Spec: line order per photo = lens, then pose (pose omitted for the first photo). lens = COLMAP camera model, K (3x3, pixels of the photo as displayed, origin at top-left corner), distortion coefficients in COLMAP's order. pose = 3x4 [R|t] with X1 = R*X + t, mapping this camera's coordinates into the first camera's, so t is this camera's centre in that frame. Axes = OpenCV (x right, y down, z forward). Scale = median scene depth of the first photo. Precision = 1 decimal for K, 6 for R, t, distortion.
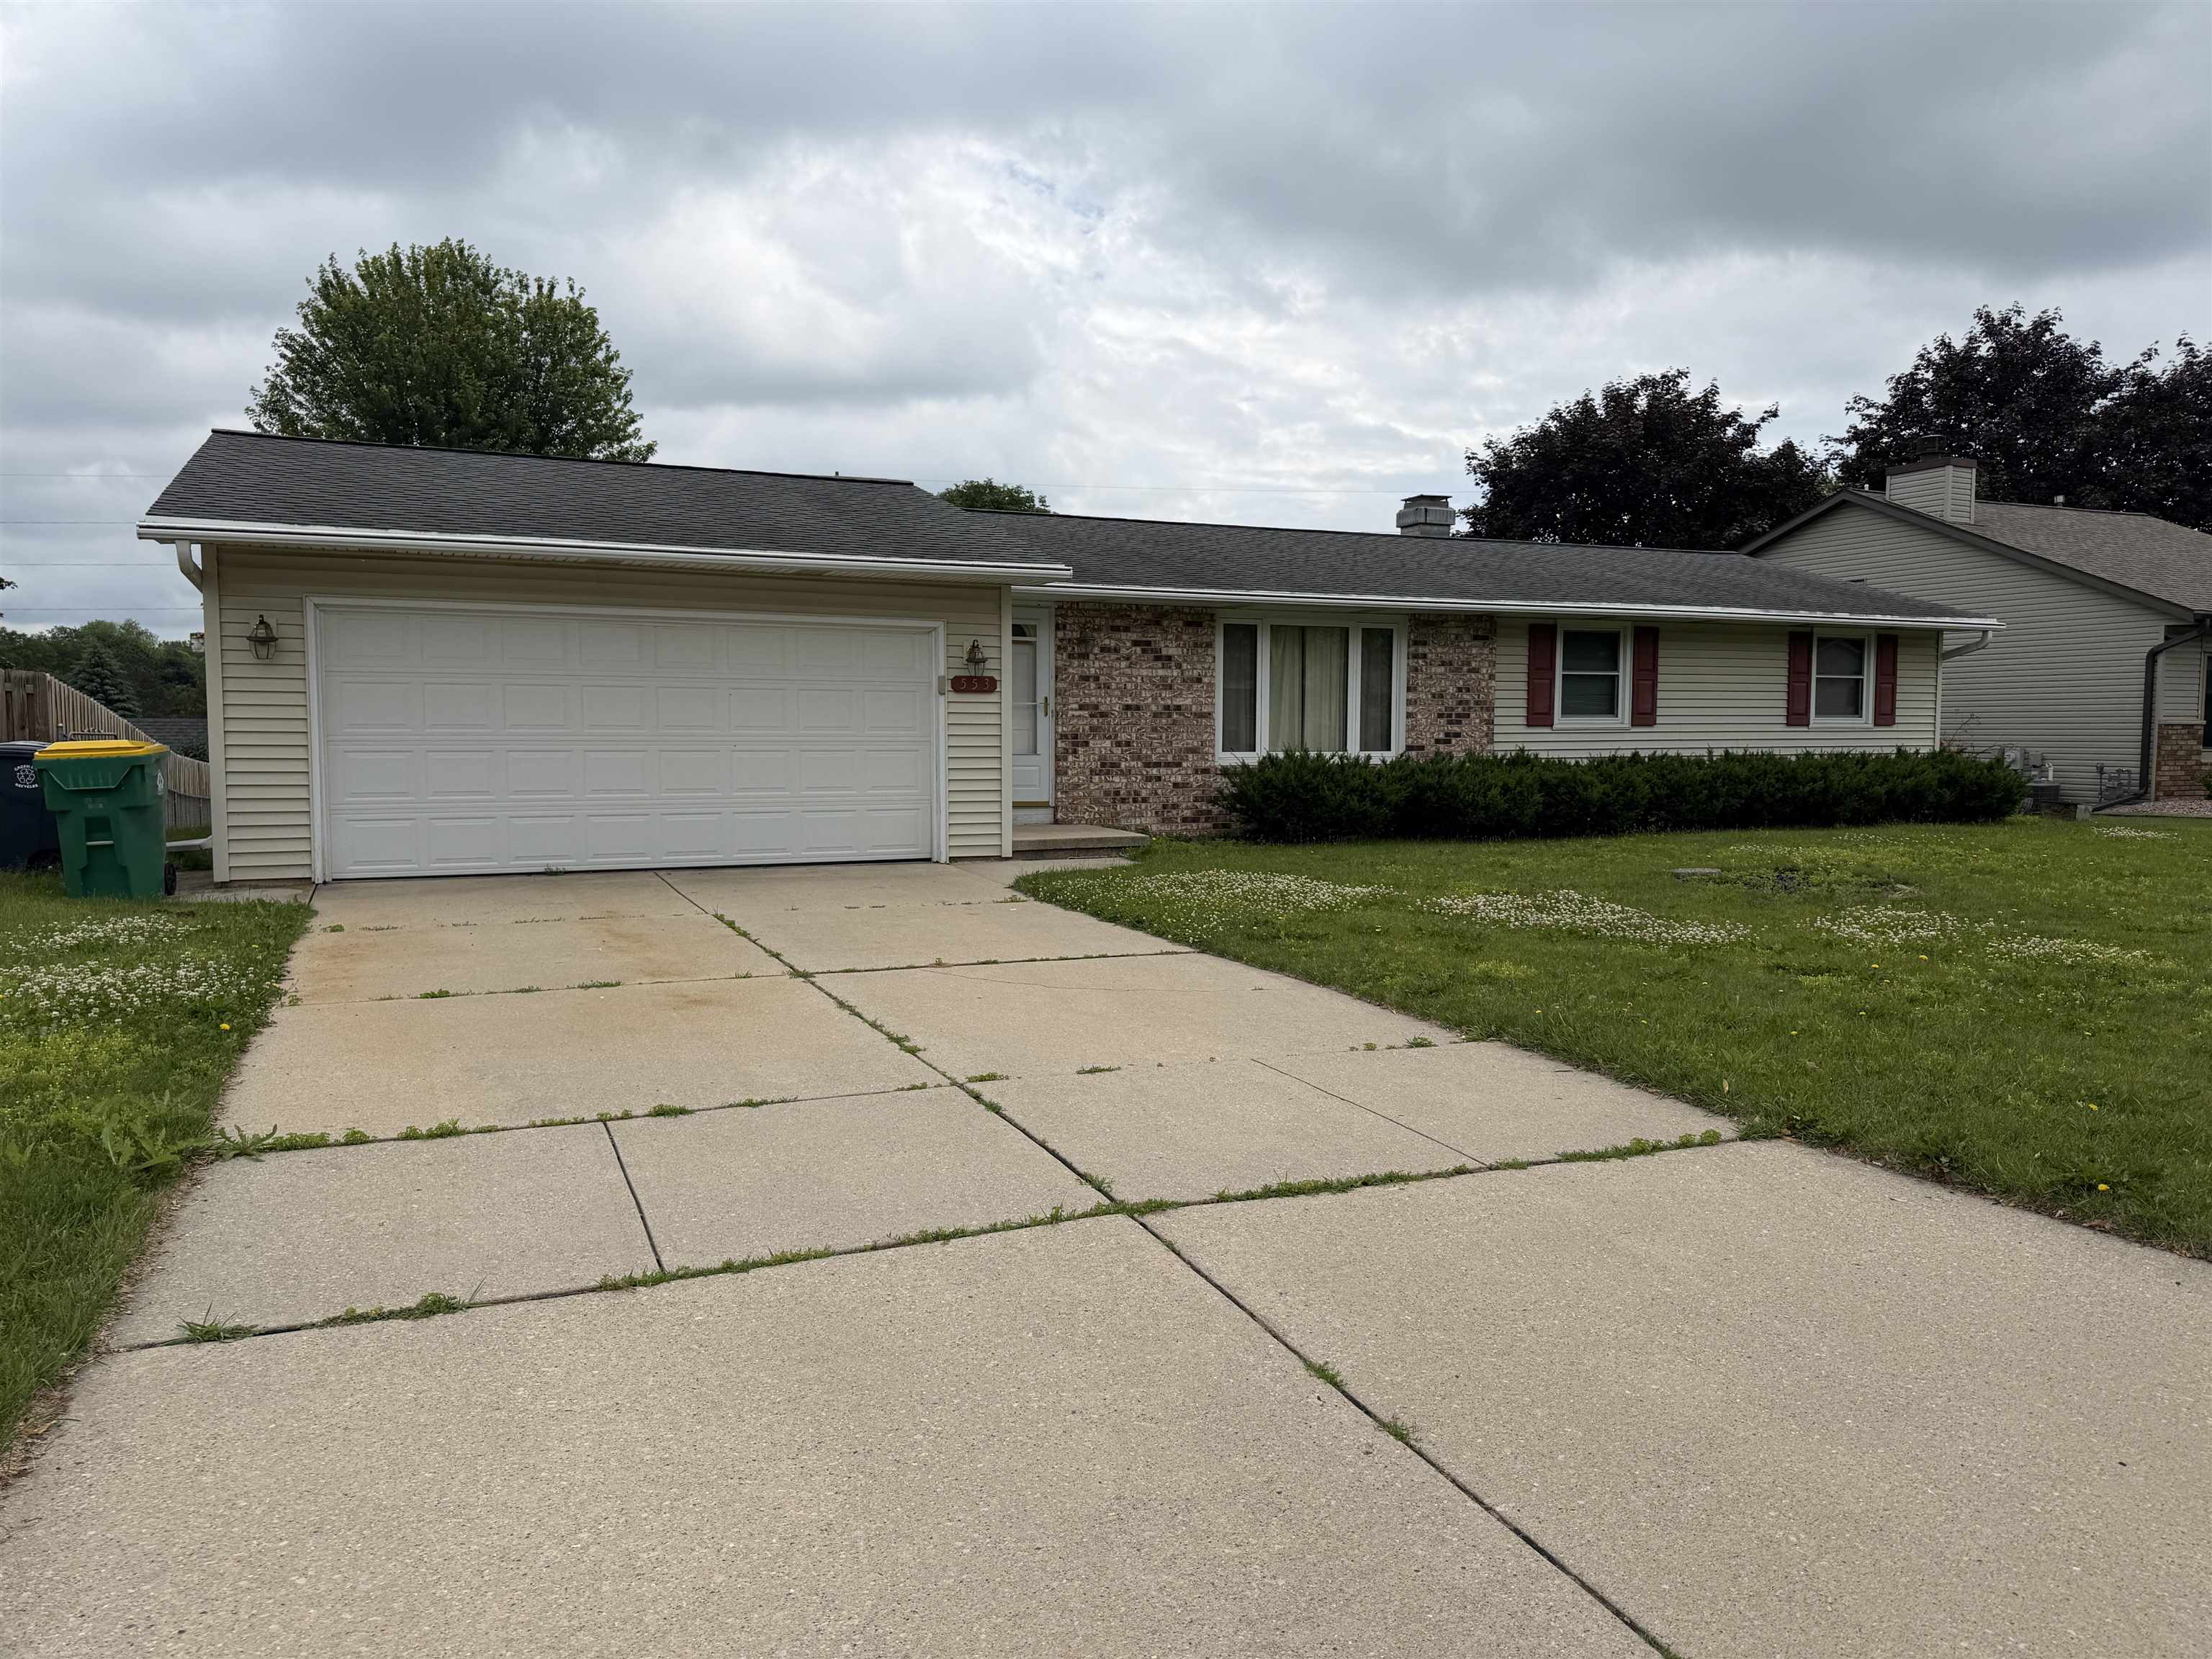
lens RADIAL K [[1572.7, 0, 1097.5], [0, 1572.7, 819.2], [0, 0, 1]] dist [0.111316, -0.122810]
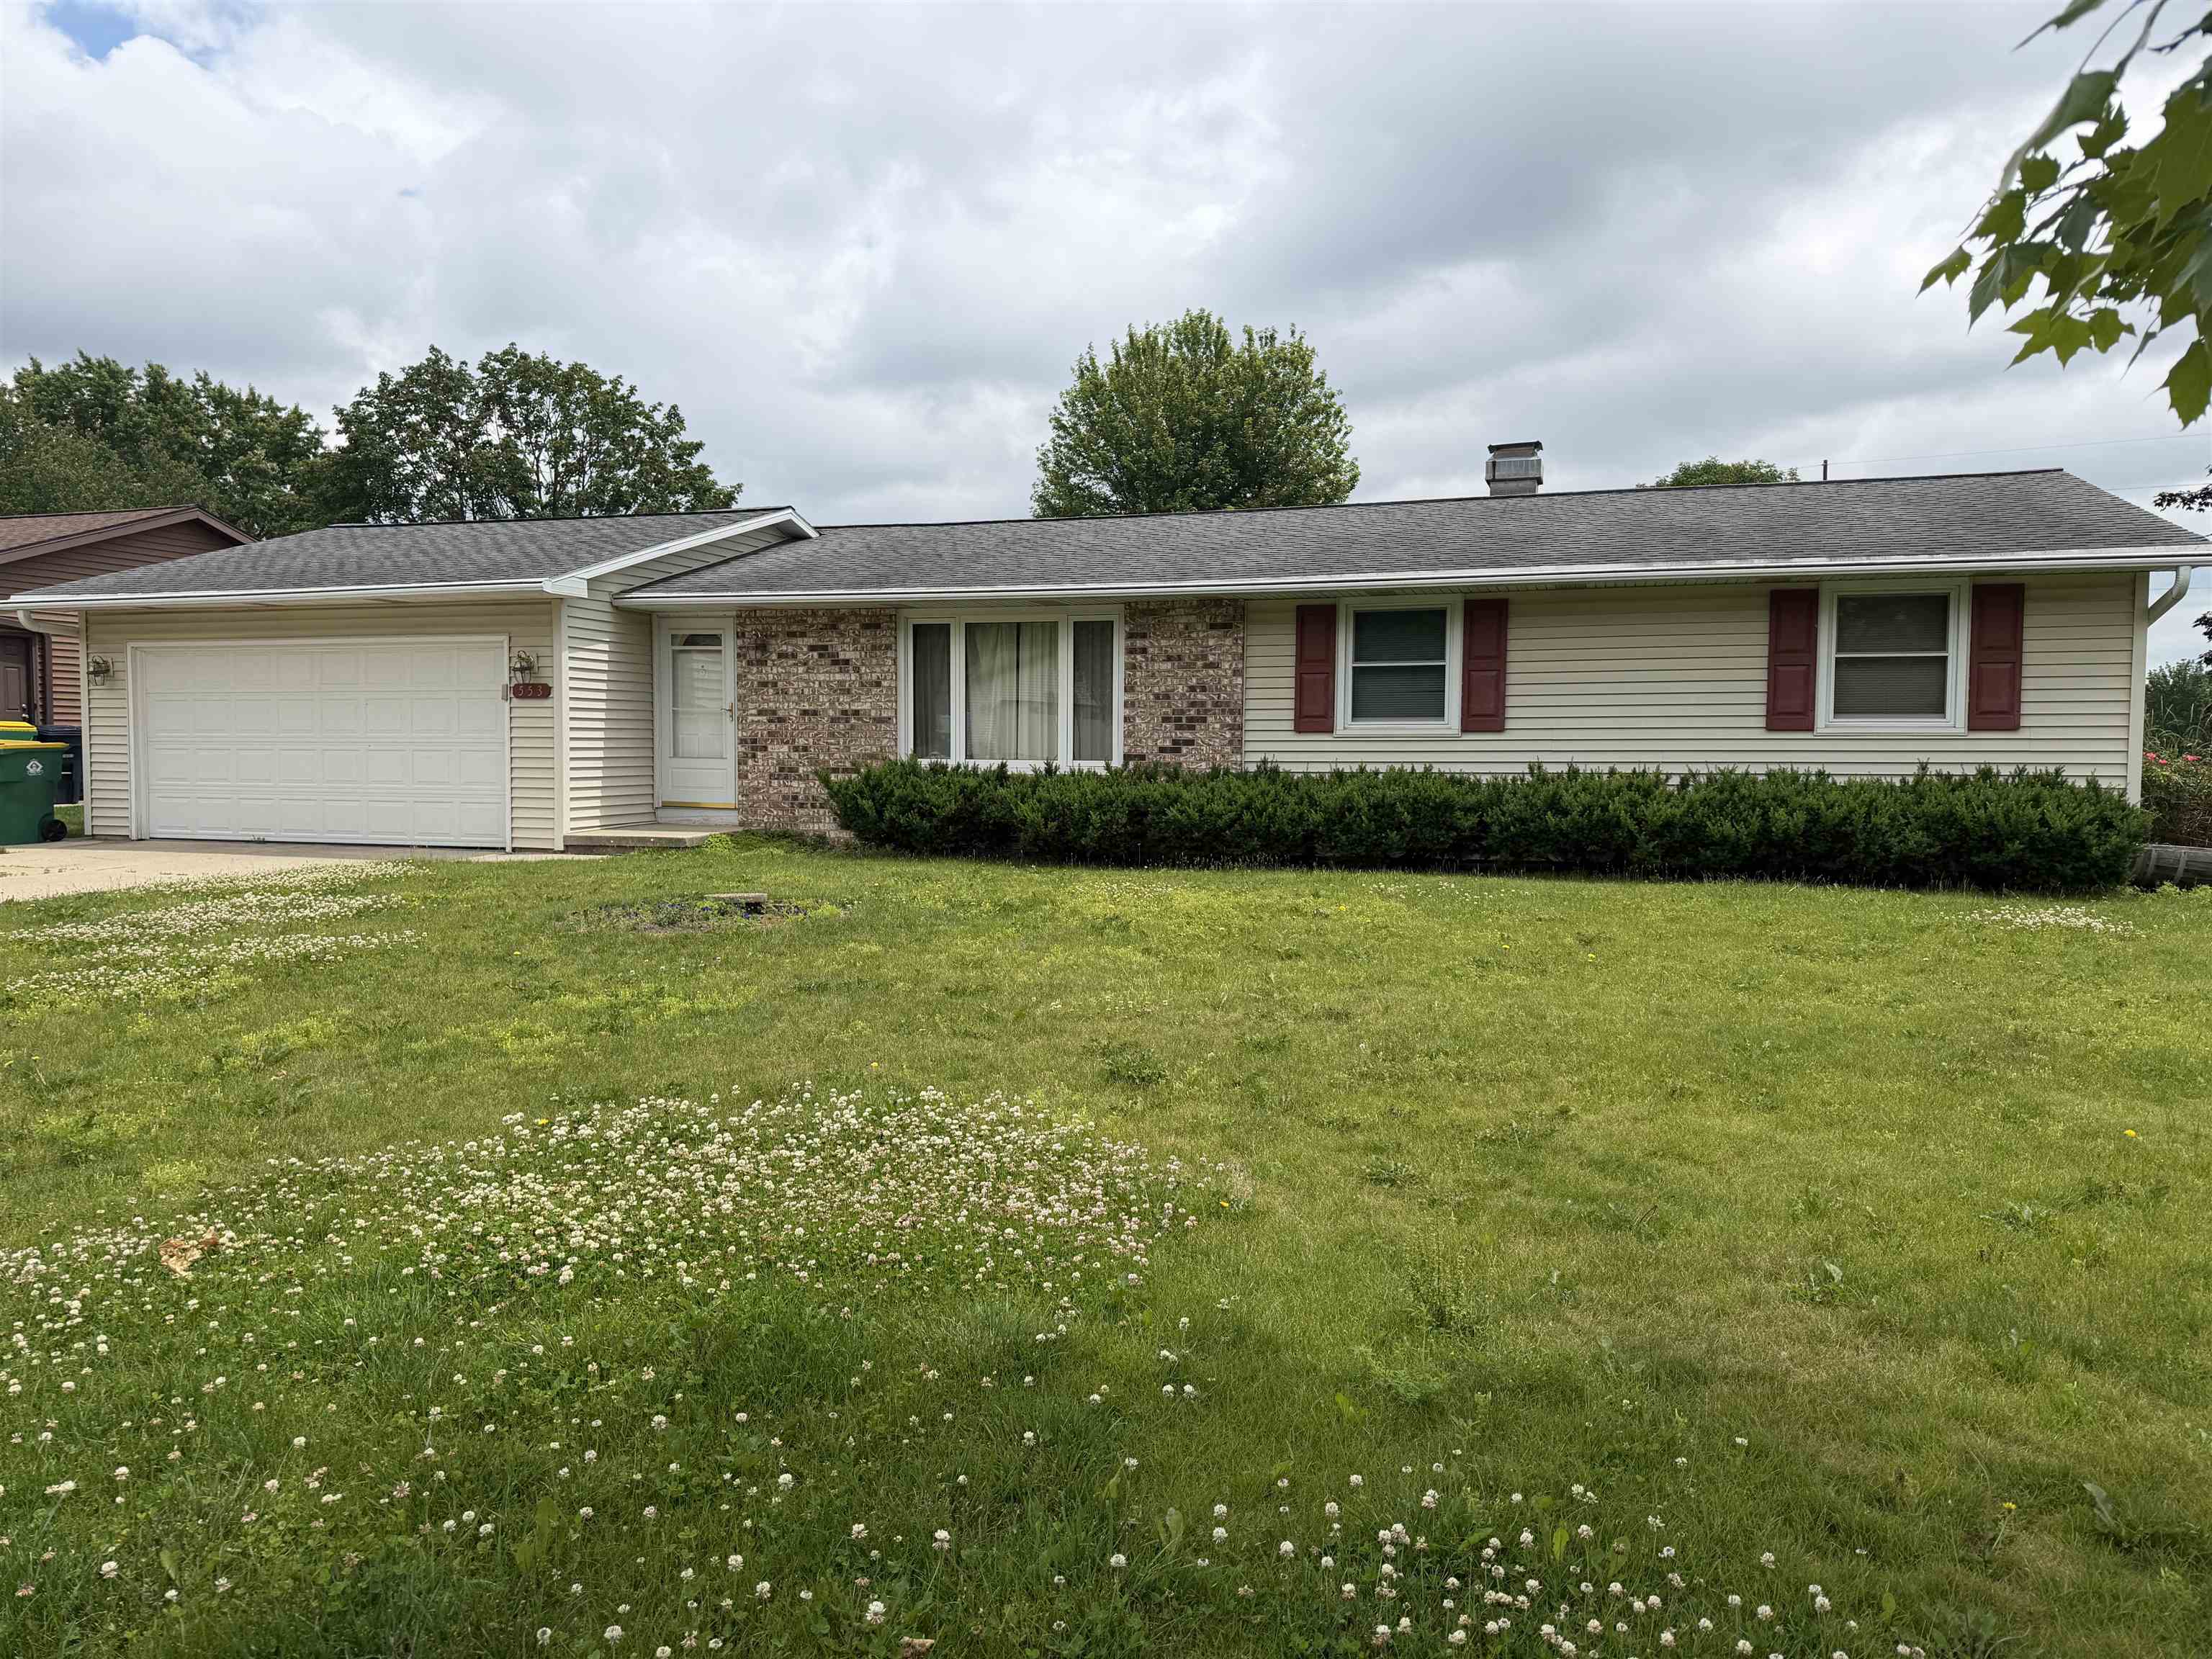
lens RADIAL K [[1572.7, 0, 1097.5], [0, 1572.7, 819.2], [0, 0, 1]] dist [0.111316, -0.122810]
pose [[0.744998, 0.036991, -0.666040, 0.802140], [-0.038853, 0.999172, 0.012034, -0.021816], [0.665934, 0.016913, 0.745819, 0.363224]]
